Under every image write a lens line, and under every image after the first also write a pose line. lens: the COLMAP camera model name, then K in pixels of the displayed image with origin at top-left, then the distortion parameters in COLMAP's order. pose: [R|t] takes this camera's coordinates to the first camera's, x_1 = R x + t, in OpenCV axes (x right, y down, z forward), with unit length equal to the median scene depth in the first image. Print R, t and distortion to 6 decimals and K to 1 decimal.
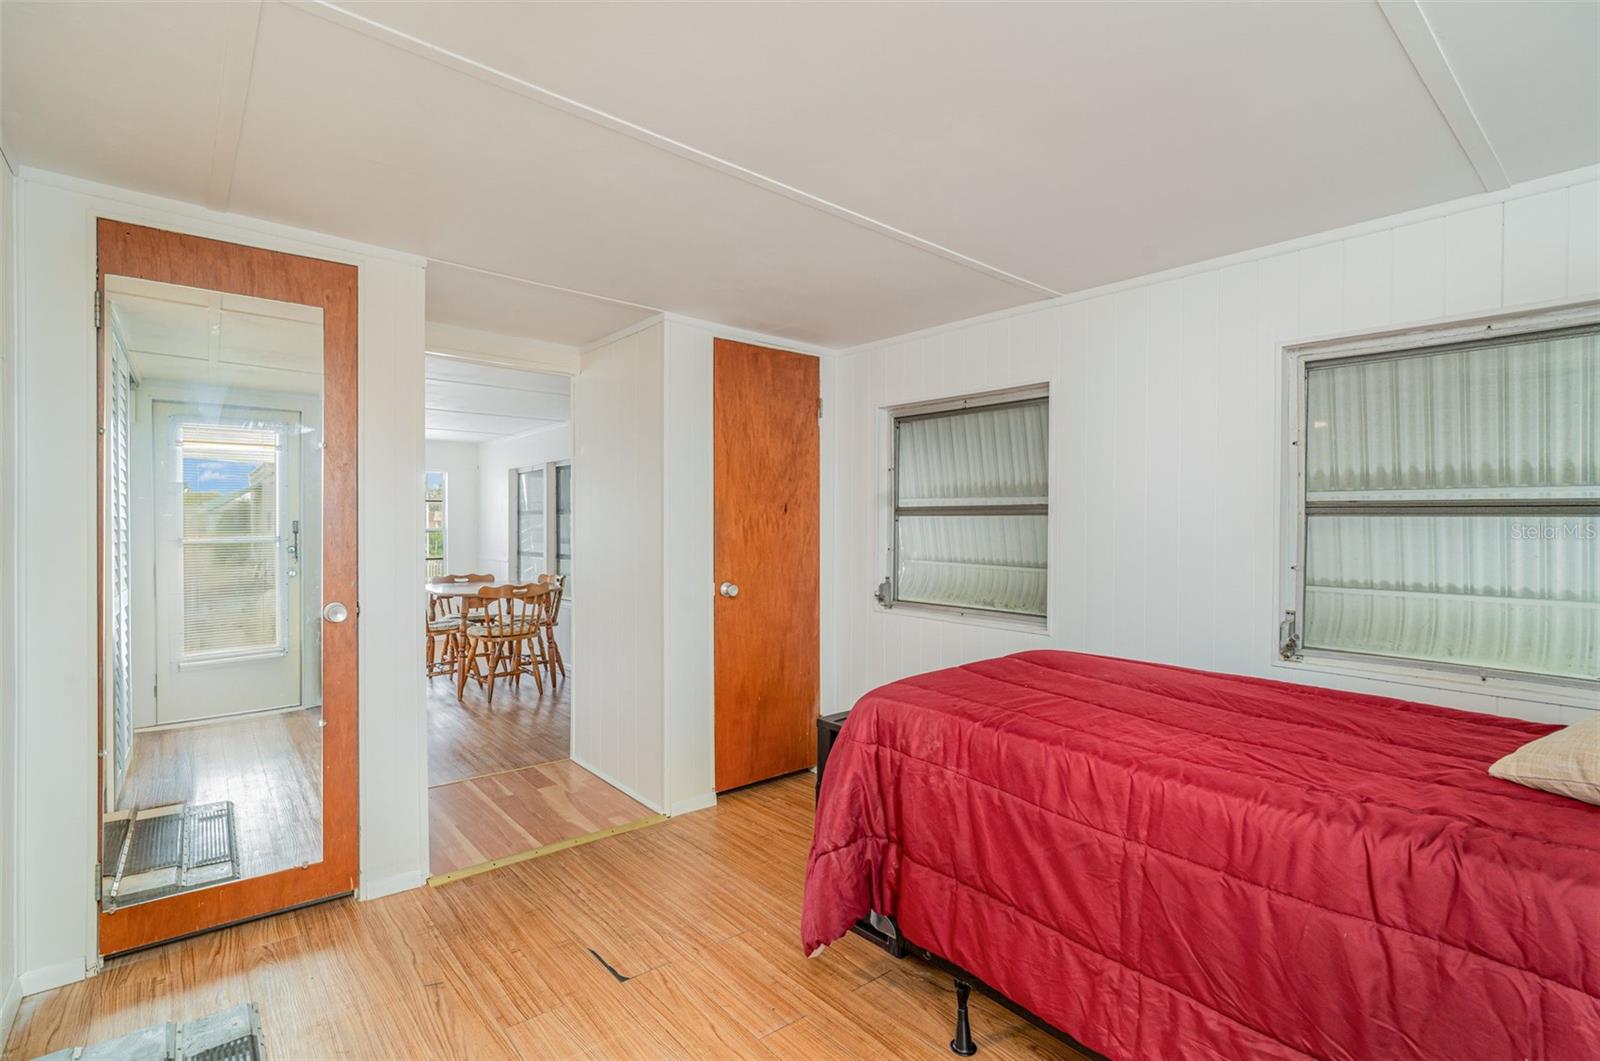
lens RADIAL K [[747.6, 0, 800.0], [0, 747.6, 530.5], [0, 0, 1]] dist [-0.011306, 0.000427]
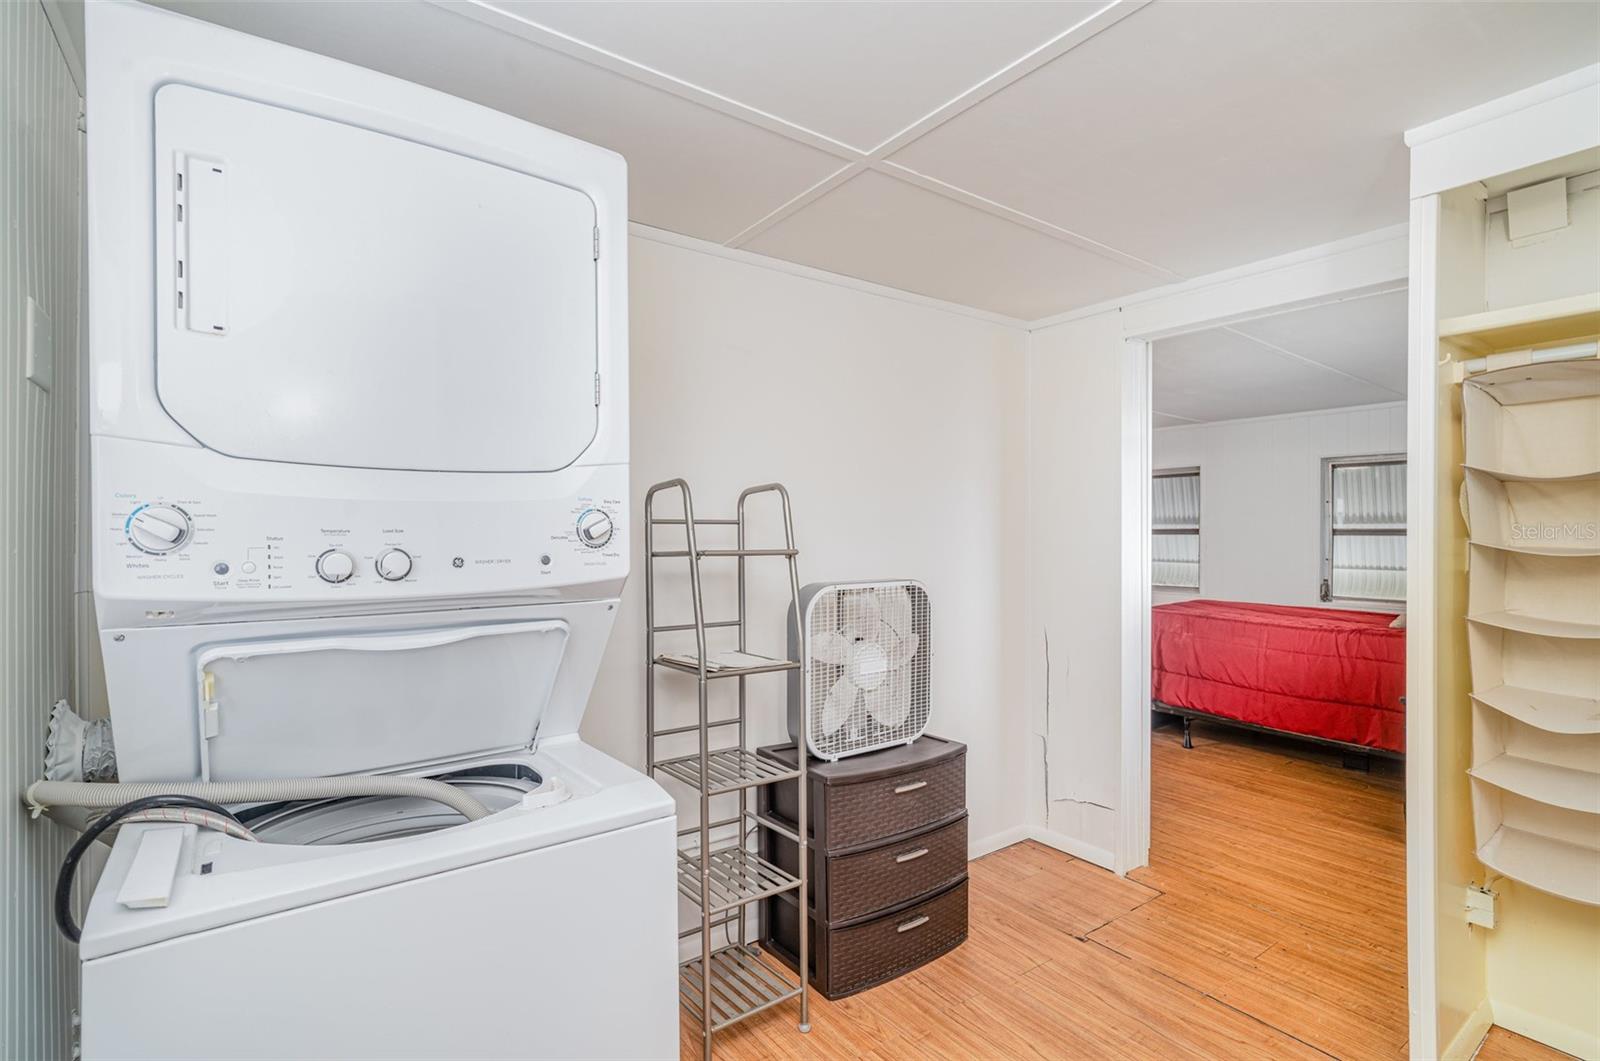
lens RADIAL K [[747.6, 0, 800.0], [0, 747.6, 530.5], [0, 0, 1]] dist [-0.011306, 0.000427]
pose [[0.996941, -0.001966, -0.078136, -0.737469], [0.000934, 0.999912, -0.013238, -0.006649], [0.078156, 0.013125, 0.996855, -1.350199]]
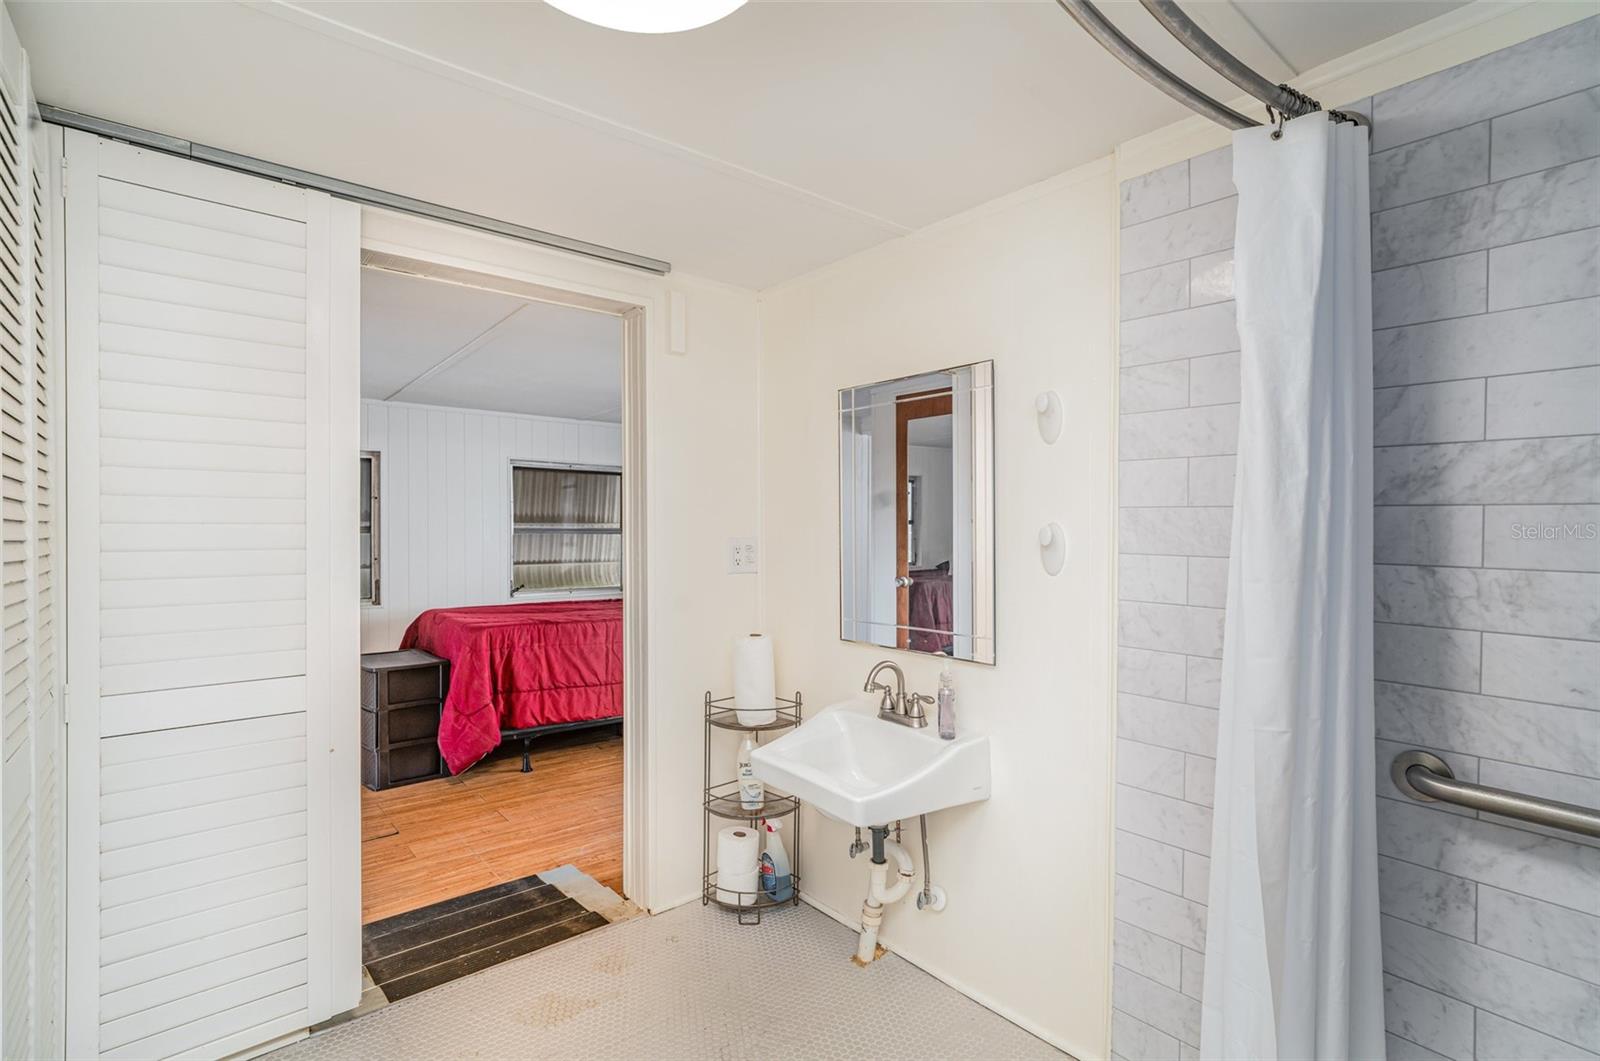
lens RADIAL K [[747.6, 0, 800.0], [0, 747.6, 530.5], [0, 0, 1]] dist [-0.011306, 0.000427]
pose [[0.008404, -0.007584, 0.999936, -1.701736], [0.012053, 0.999899, 0.007483, -0.037830], [-0.999892, 0.011989, 0.008495, 0.118804]]
